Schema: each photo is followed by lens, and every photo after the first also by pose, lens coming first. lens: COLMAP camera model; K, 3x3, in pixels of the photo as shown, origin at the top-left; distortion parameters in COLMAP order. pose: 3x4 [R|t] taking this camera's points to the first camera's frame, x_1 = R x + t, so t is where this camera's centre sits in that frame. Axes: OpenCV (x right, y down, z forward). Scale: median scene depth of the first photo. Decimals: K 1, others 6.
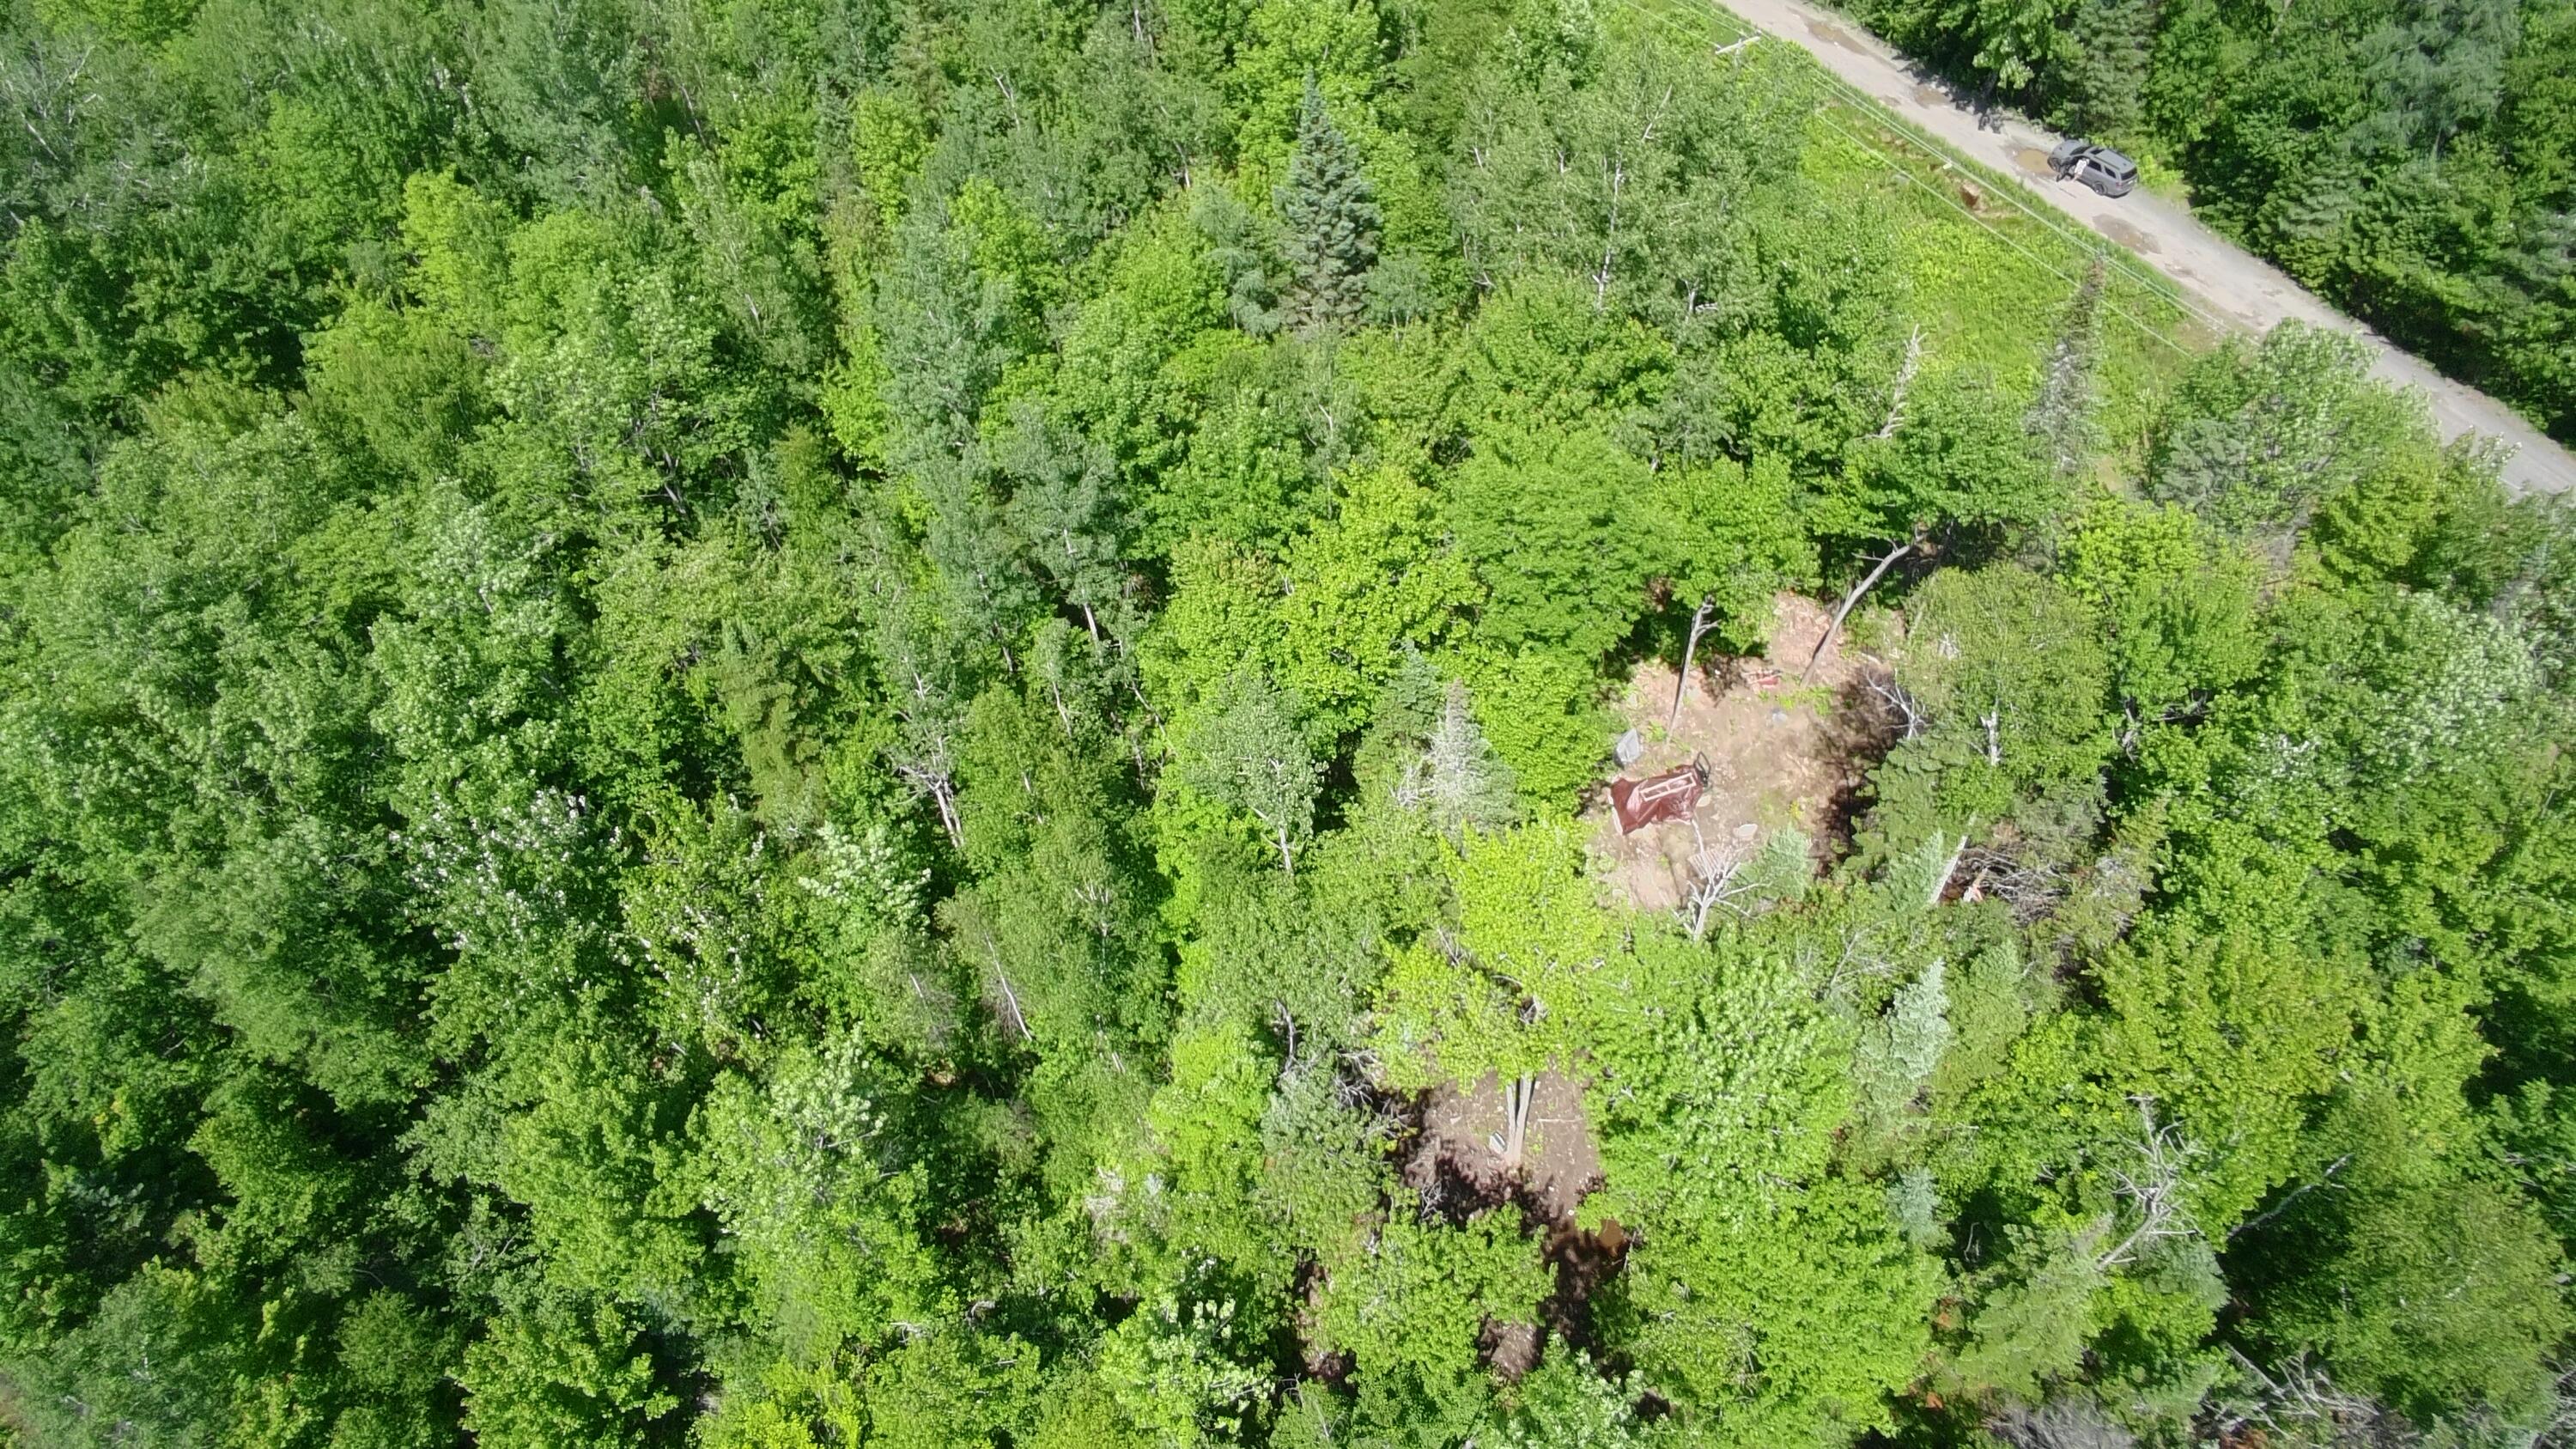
lens RADIAL K [[1594.9, 0, 1273.8], [0, 1594.9, 740.6], [0, 0, 1]] dist [-0.054111, 0.036588]
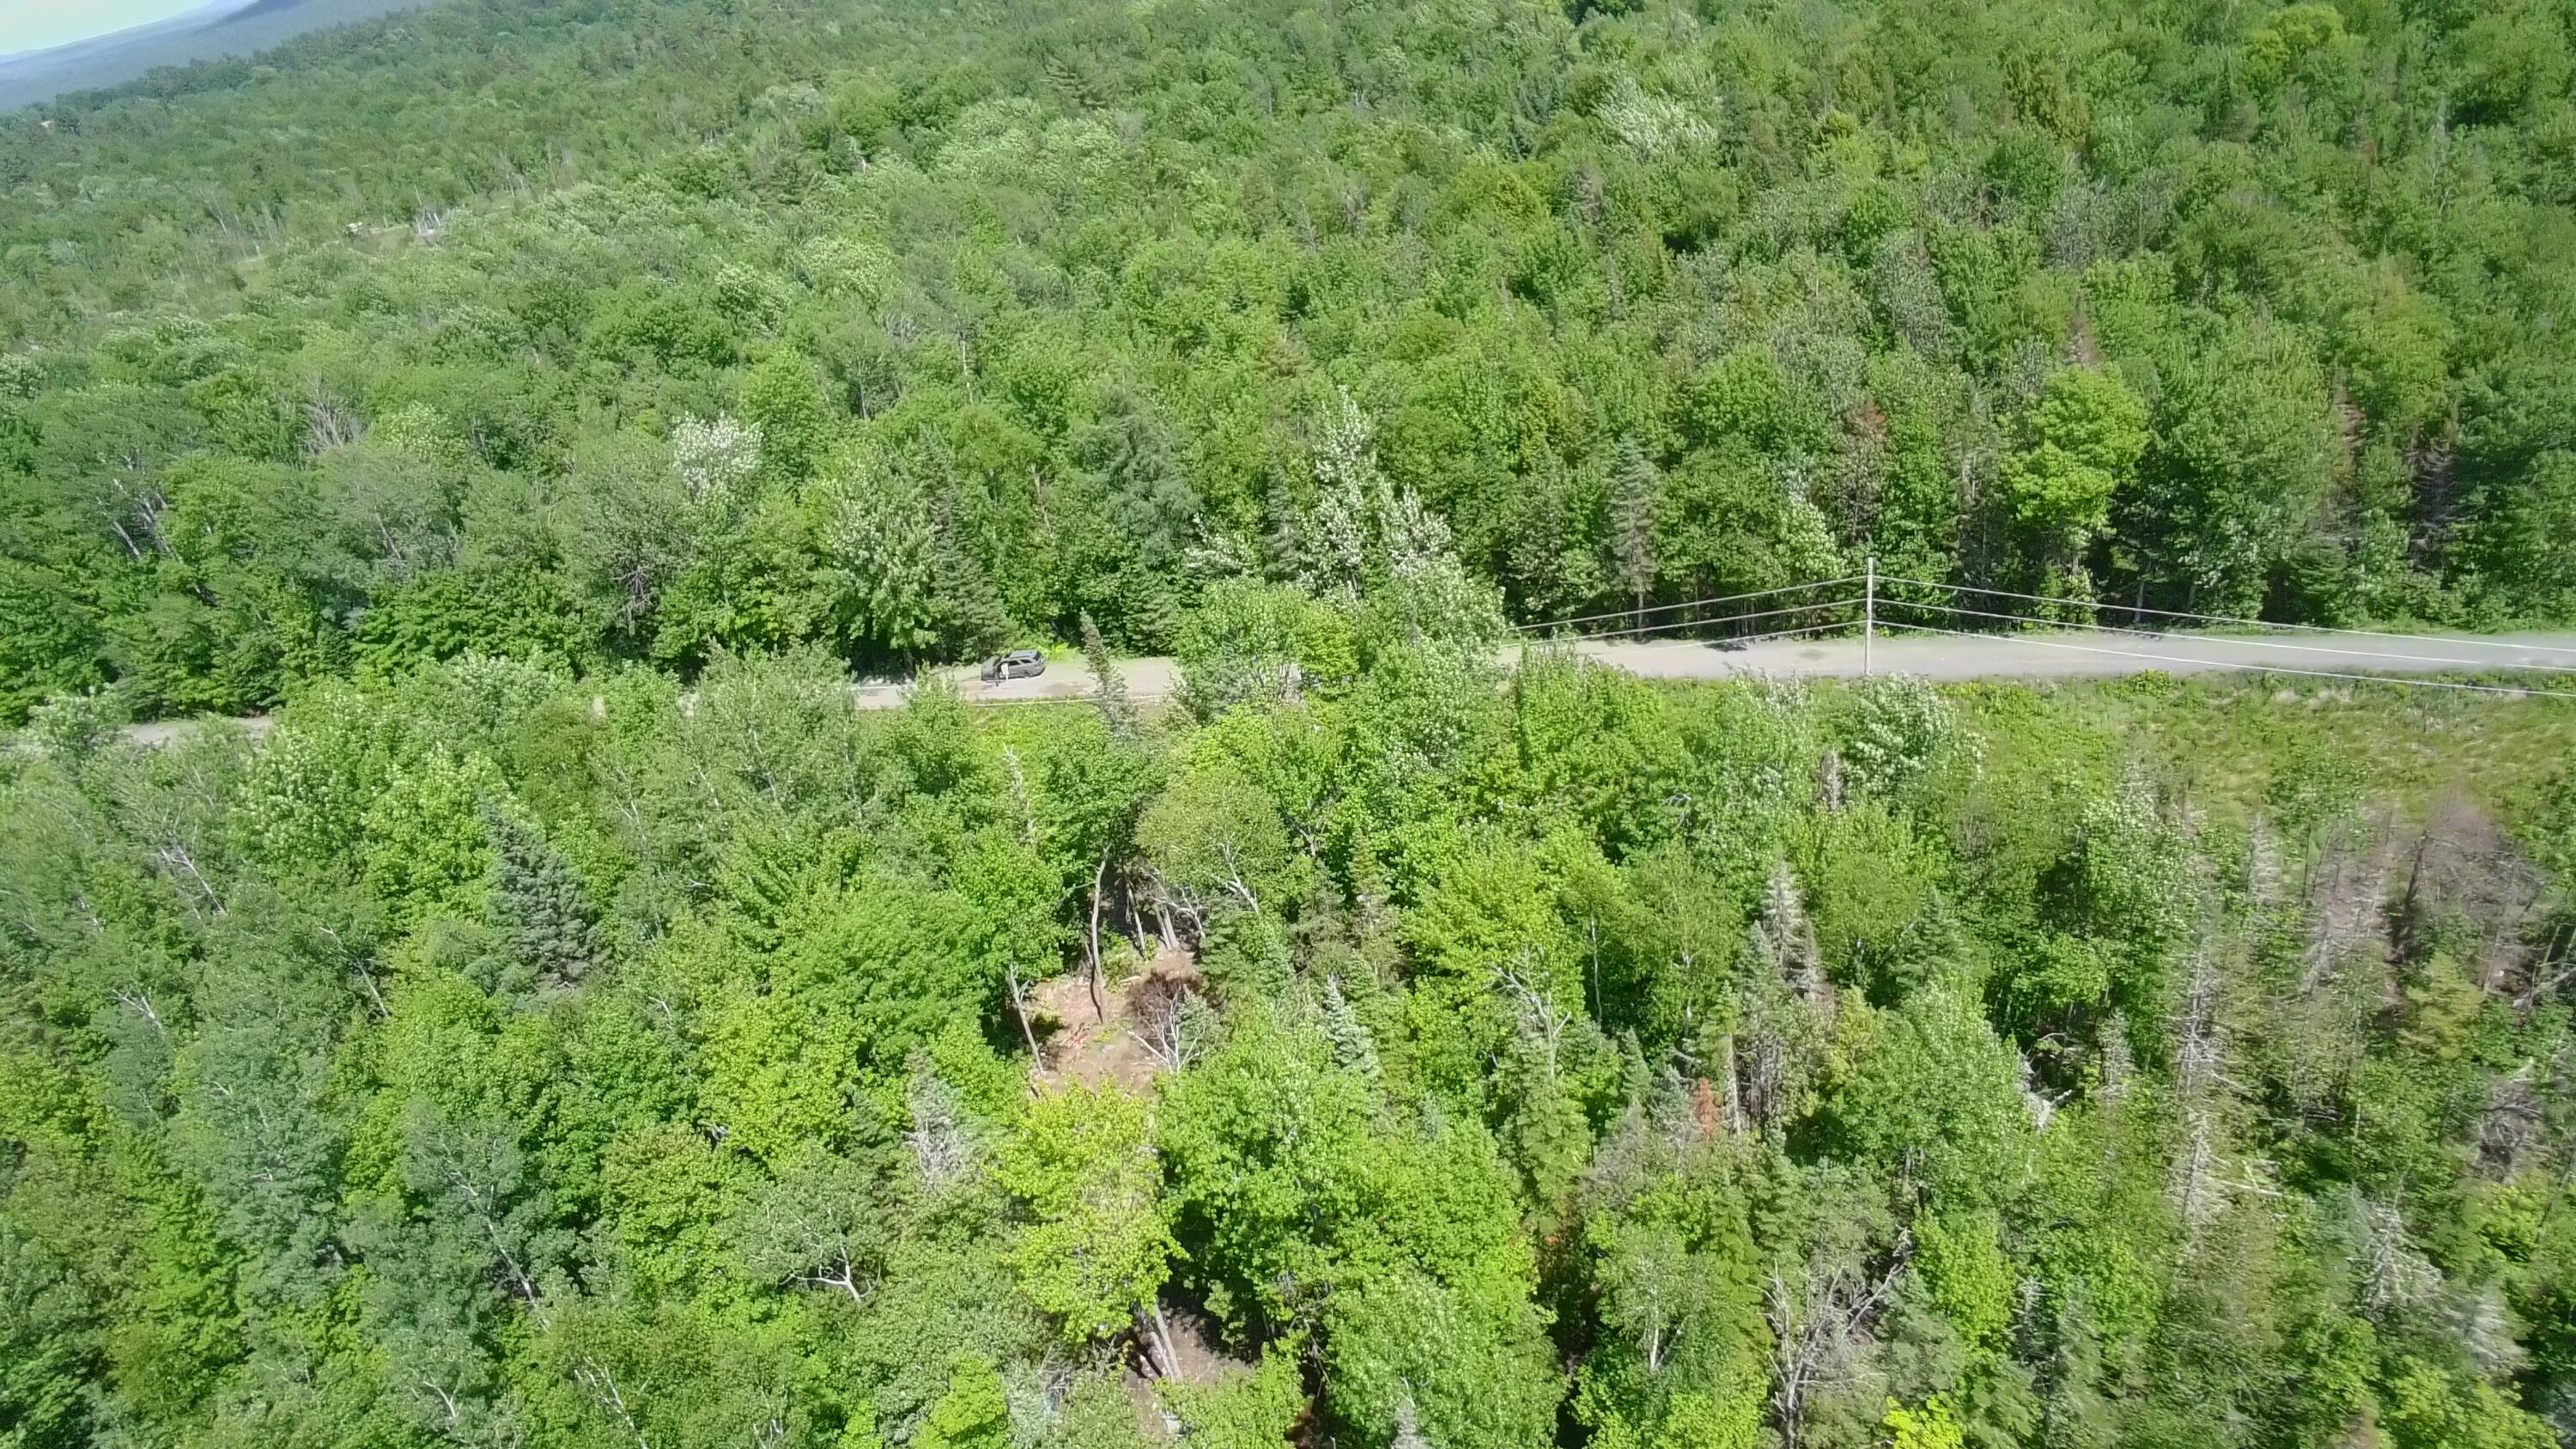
lens RADIAL K [[1594.9, 0, 1297.1], [0, 1594.9, 745.6], [0, 0, 1]] dist [-0.054111, 0.036588]
pose [[0.663956, -0.426810, 0.613999, -0.223811], [0.659276, 0.721597, -0.211313, 0.163518], [-0.352870, 0.545097, 0.760494, -0.097772]]
